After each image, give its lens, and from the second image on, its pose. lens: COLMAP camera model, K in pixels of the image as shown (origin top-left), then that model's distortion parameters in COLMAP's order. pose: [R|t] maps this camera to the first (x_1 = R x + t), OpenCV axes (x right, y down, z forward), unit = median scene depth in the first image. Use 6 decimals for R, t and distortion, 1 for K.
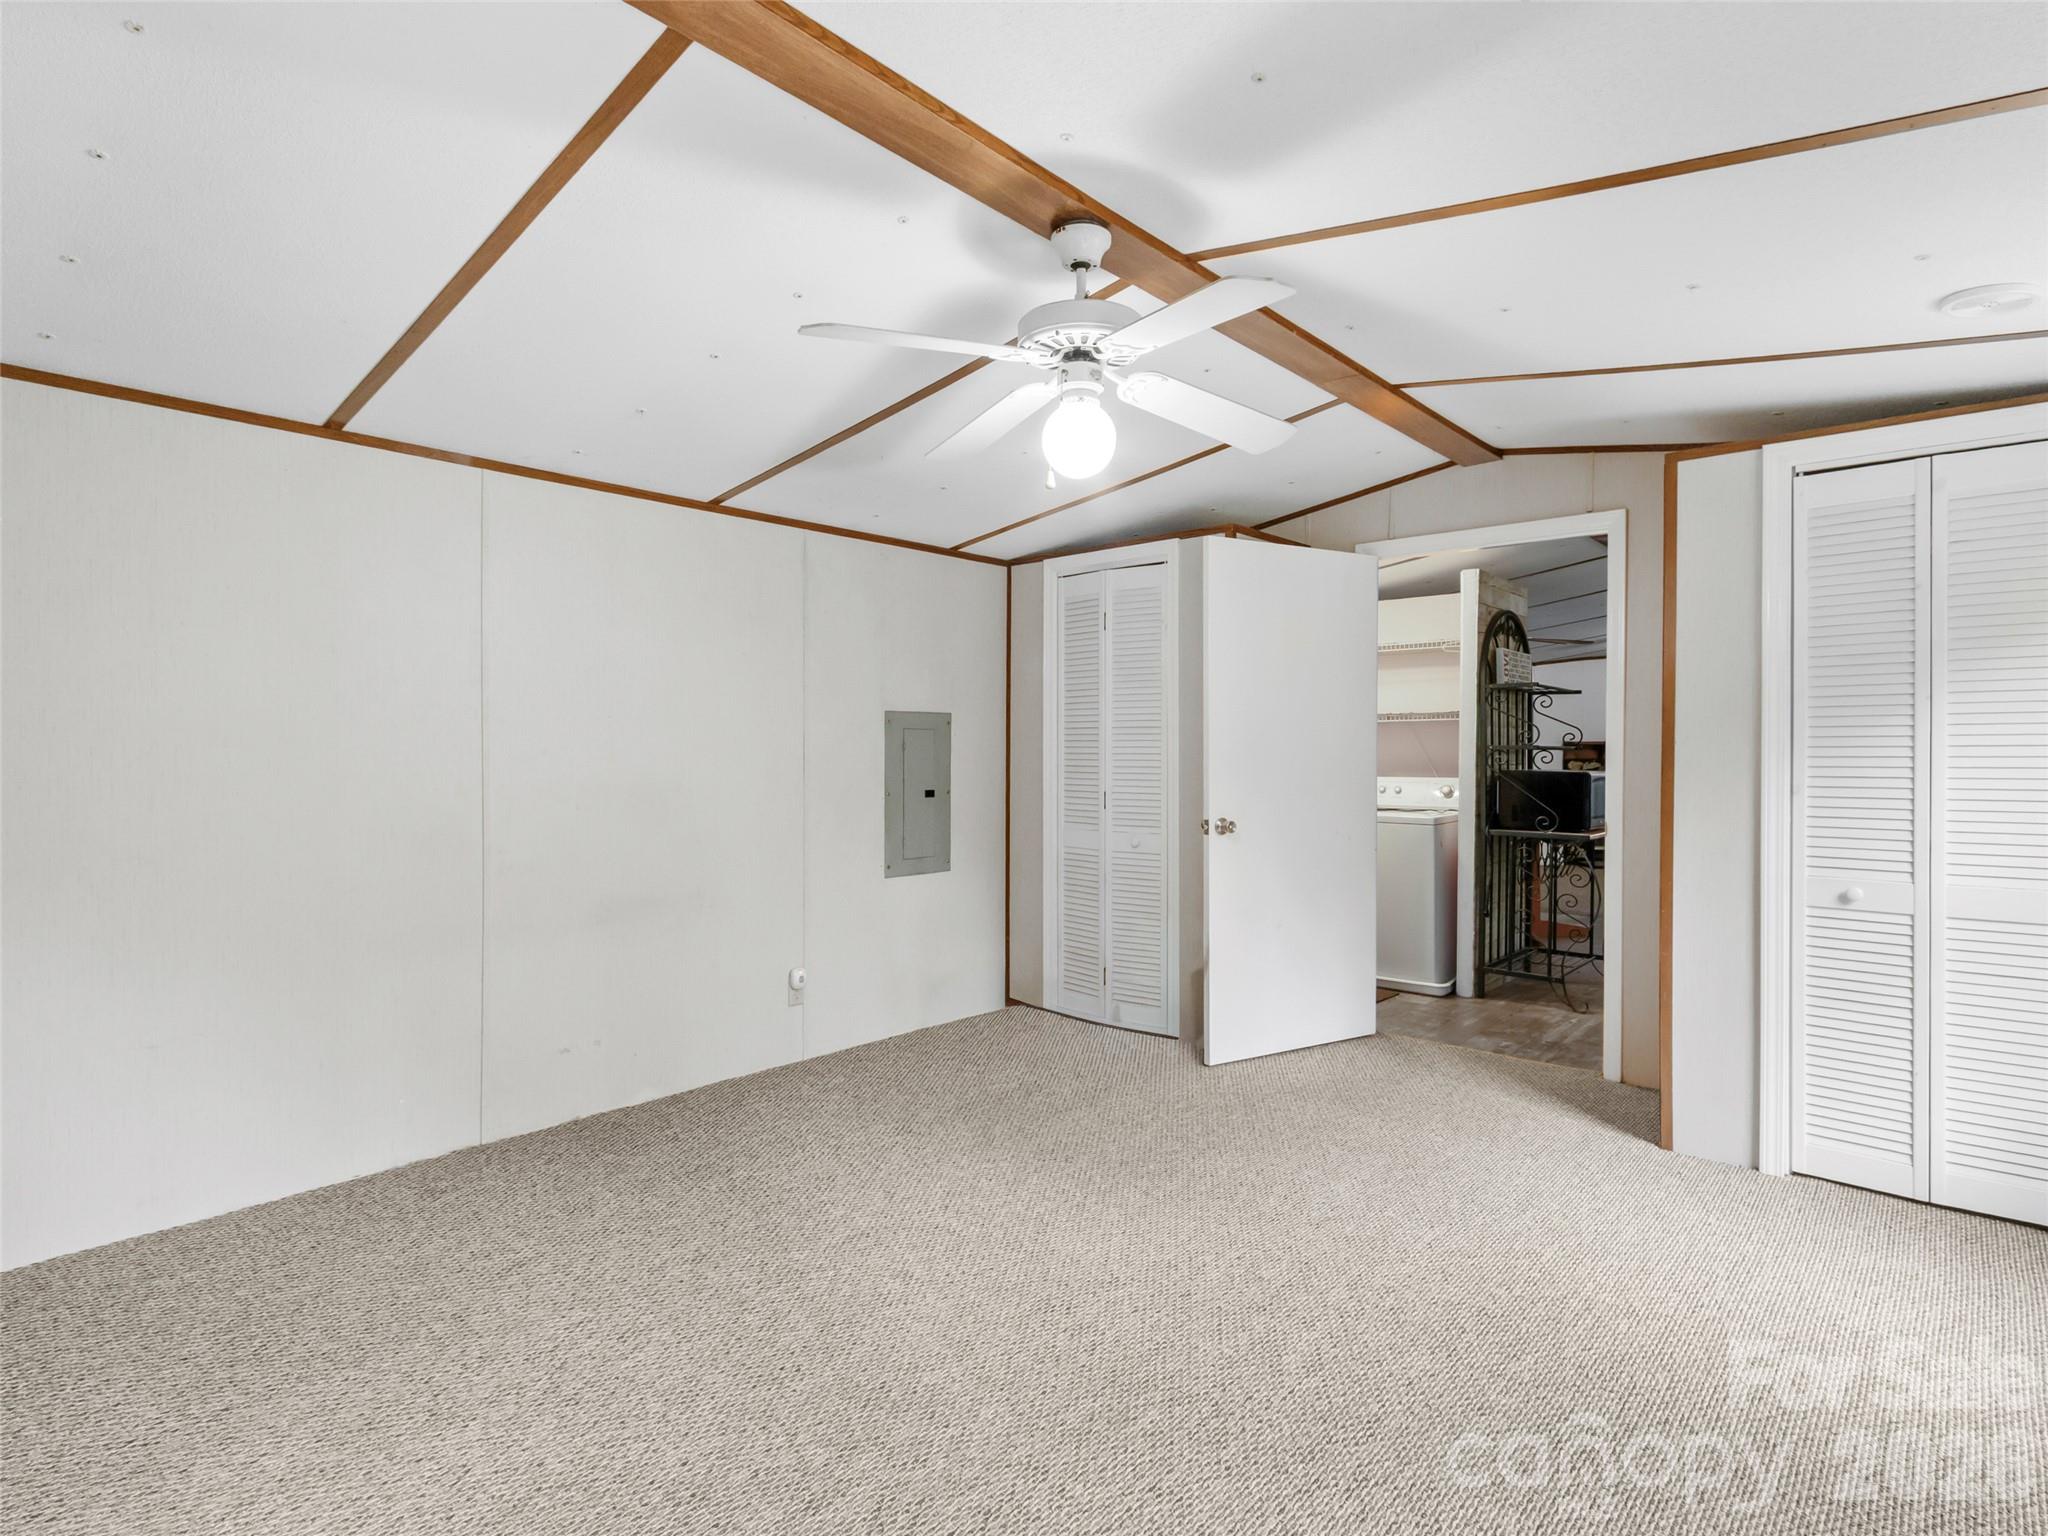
lens RADIAL K [[1058.3, 0, 1043.0], [0, 1058.3, 785.5], [0, 0, 1]] dist [0.000894, -0.001823]
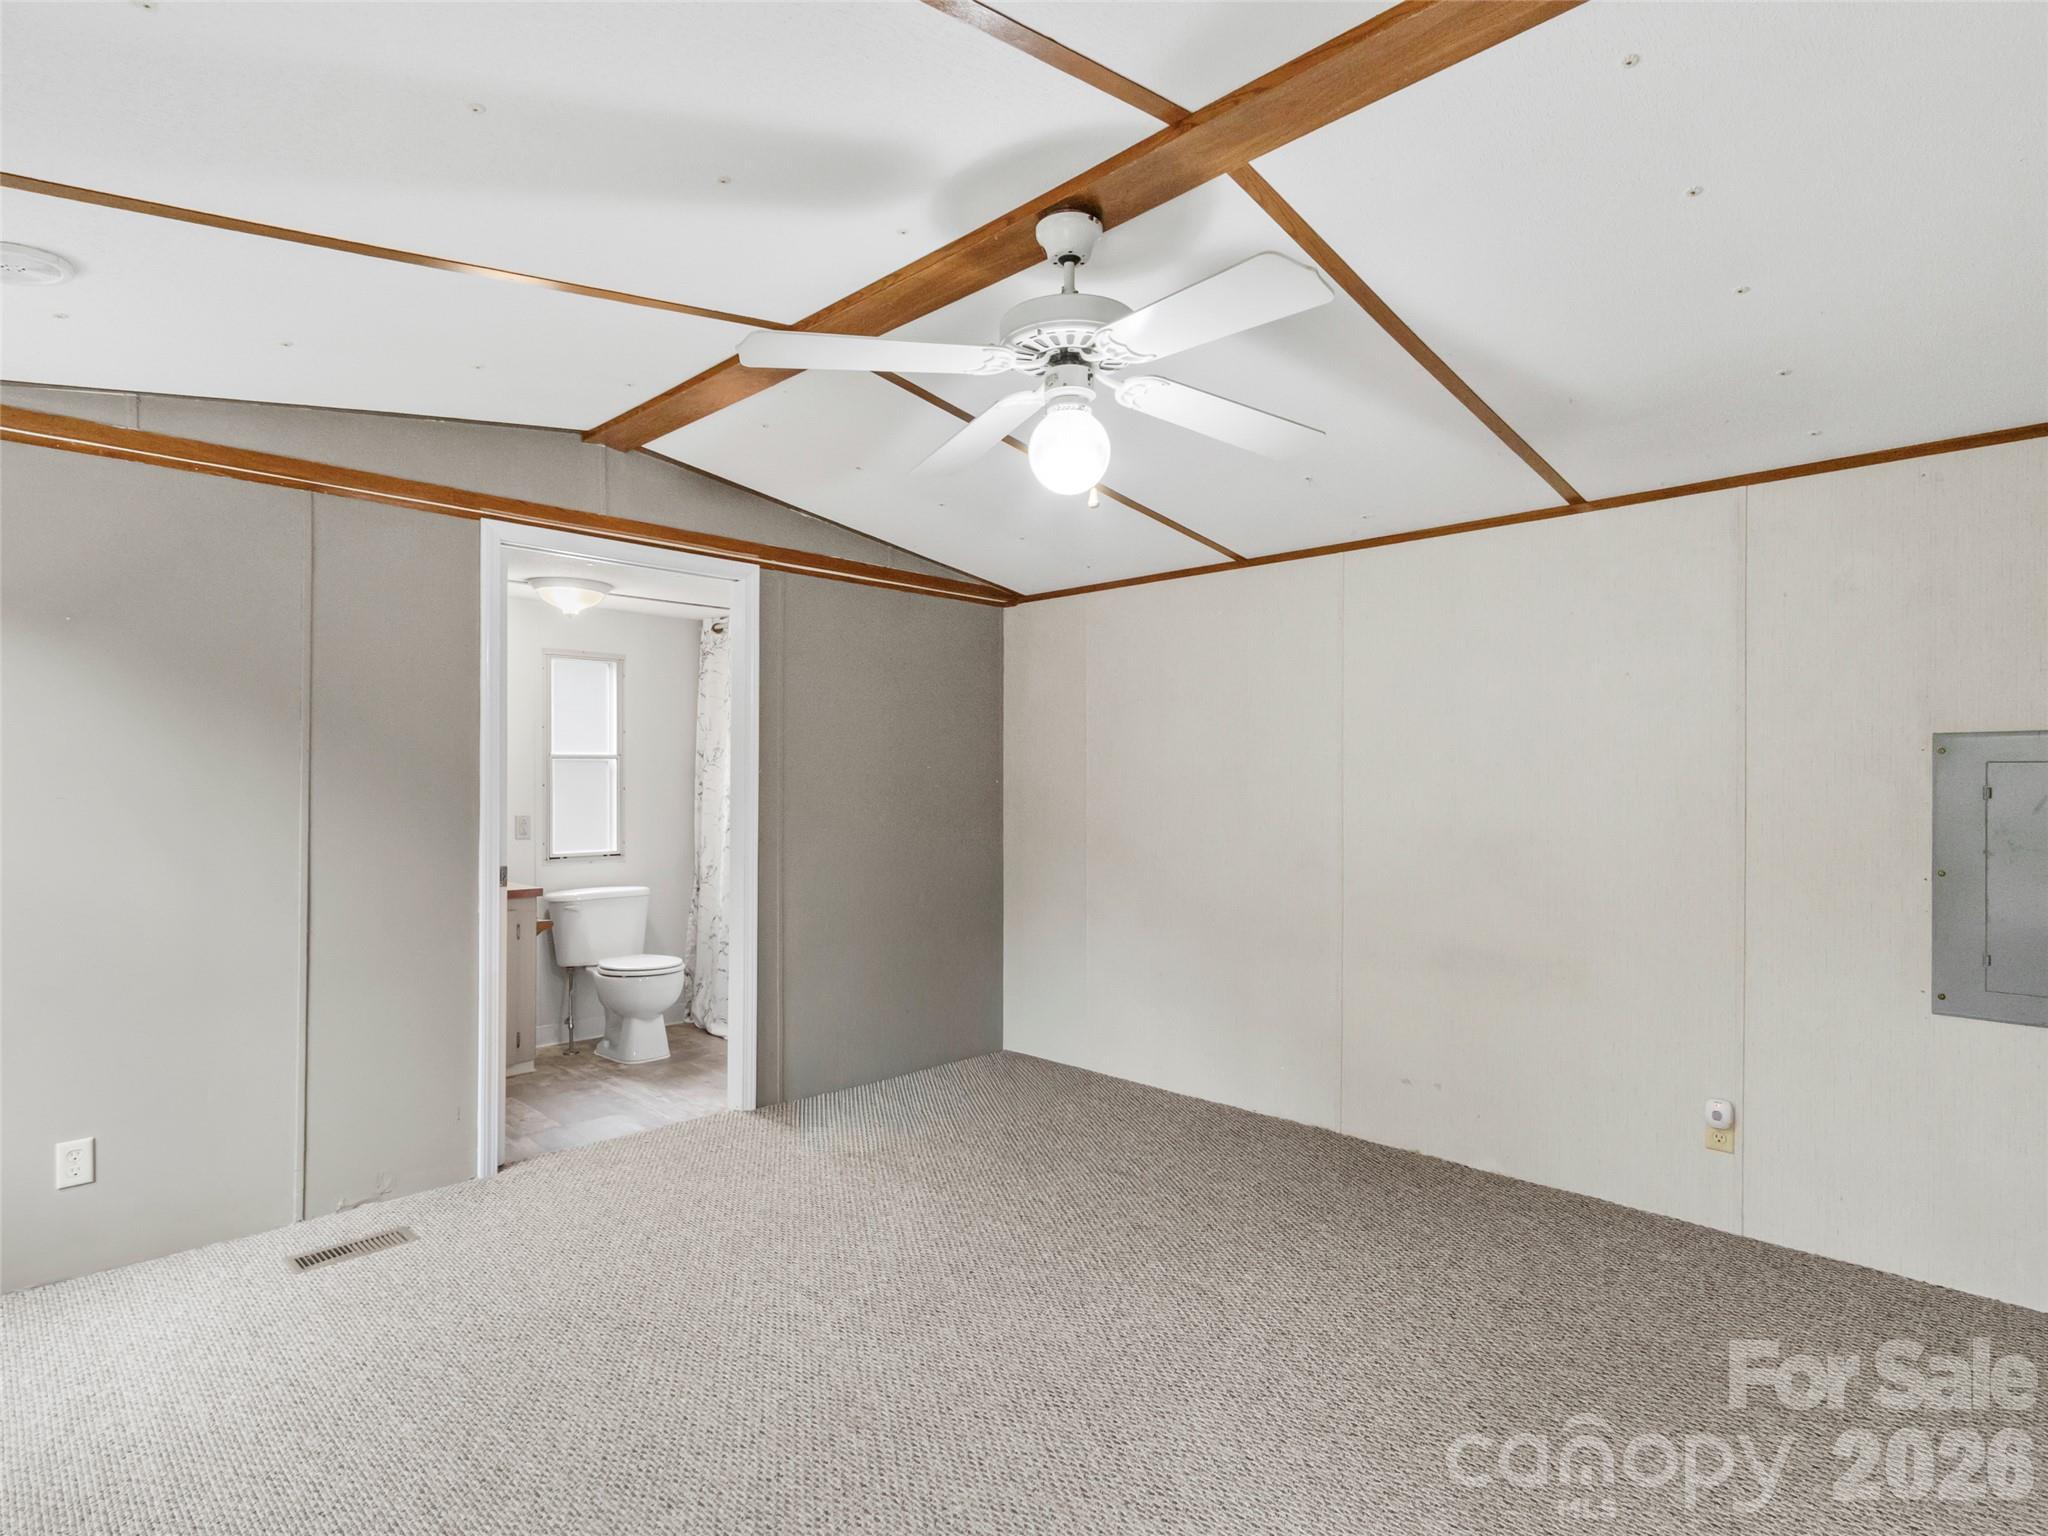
lens RADIAL K [[1101.7, 0, 1024.0], [0, 1101.7, 768.0], [0, 0, 1]] dist [-0.003104, -0.001711]
pose [[-0.067451, -0.013180, -0.997636, 0.783055], [-0.037850, 0.999227, -0.010642, -0.038410], [0.997004, 0.037043, -0.067898, 0.806480]]
